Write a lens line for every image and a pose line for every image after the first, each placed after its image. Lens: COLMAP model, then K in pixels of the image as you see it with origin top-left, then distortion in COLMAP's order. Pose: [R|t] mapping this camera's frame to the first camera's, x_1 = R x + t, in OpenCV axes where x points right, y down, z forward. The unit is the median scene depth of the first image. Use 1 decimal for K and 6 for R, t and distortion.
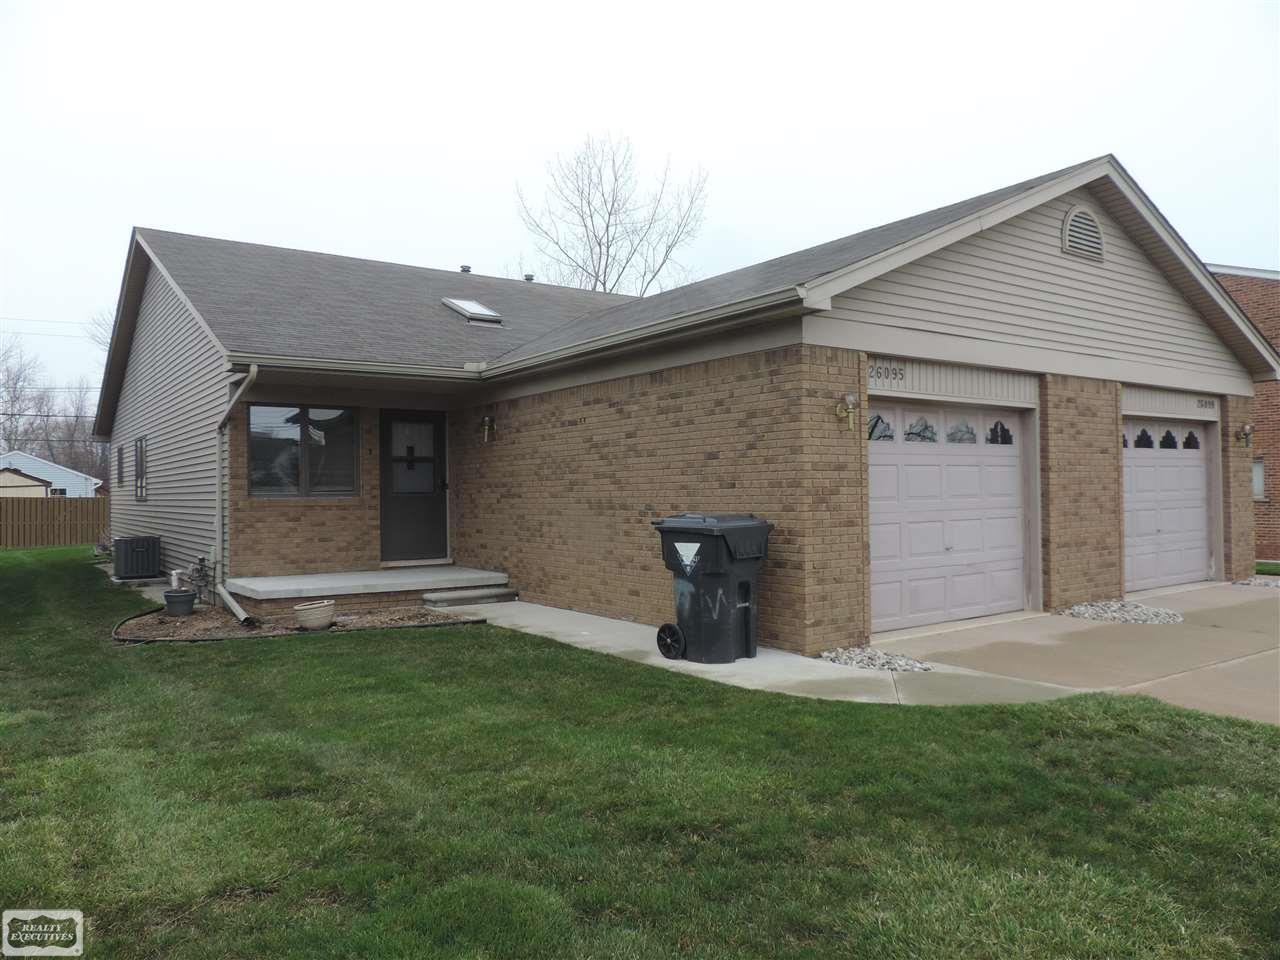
lens RADIAL K [[906.7, 0, 638.1], [0, 906.7, 479.4], [0, 0, 1]] dist [-0.026712, 0.001636]
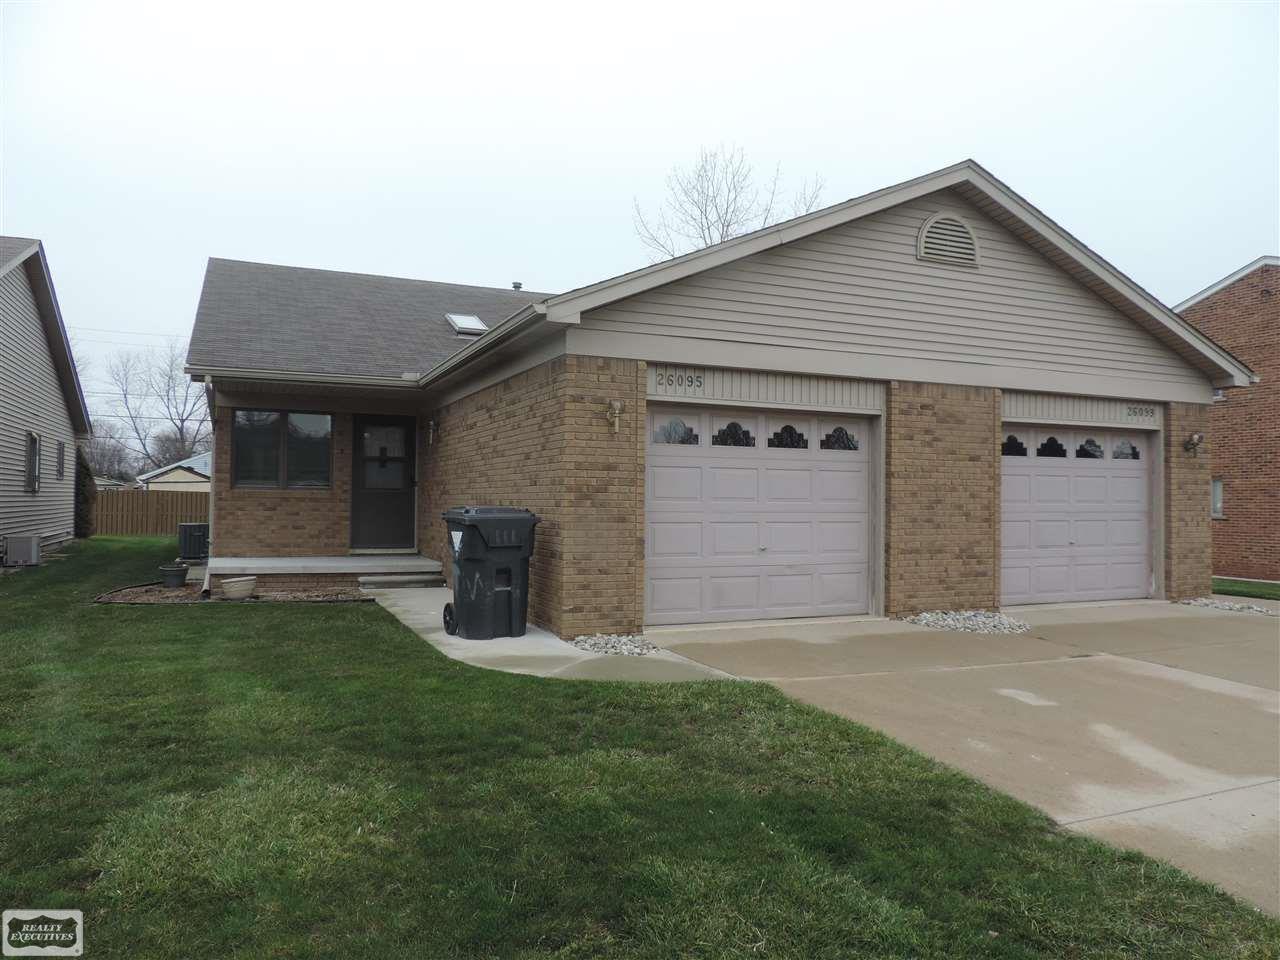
lens RADIAL K [[906.7, 0, 642.3], [0, 906.7, 477.8], [0, 0, 1]] dist [-0.026712, 0.001636]
pose [[0.979500, 0.017908, -0.200646, 0.374878], [-0.020167, 0.999754, -0.009217, 0.006429], [0.200432, 0.013074, 0.979620, -0.045008]]
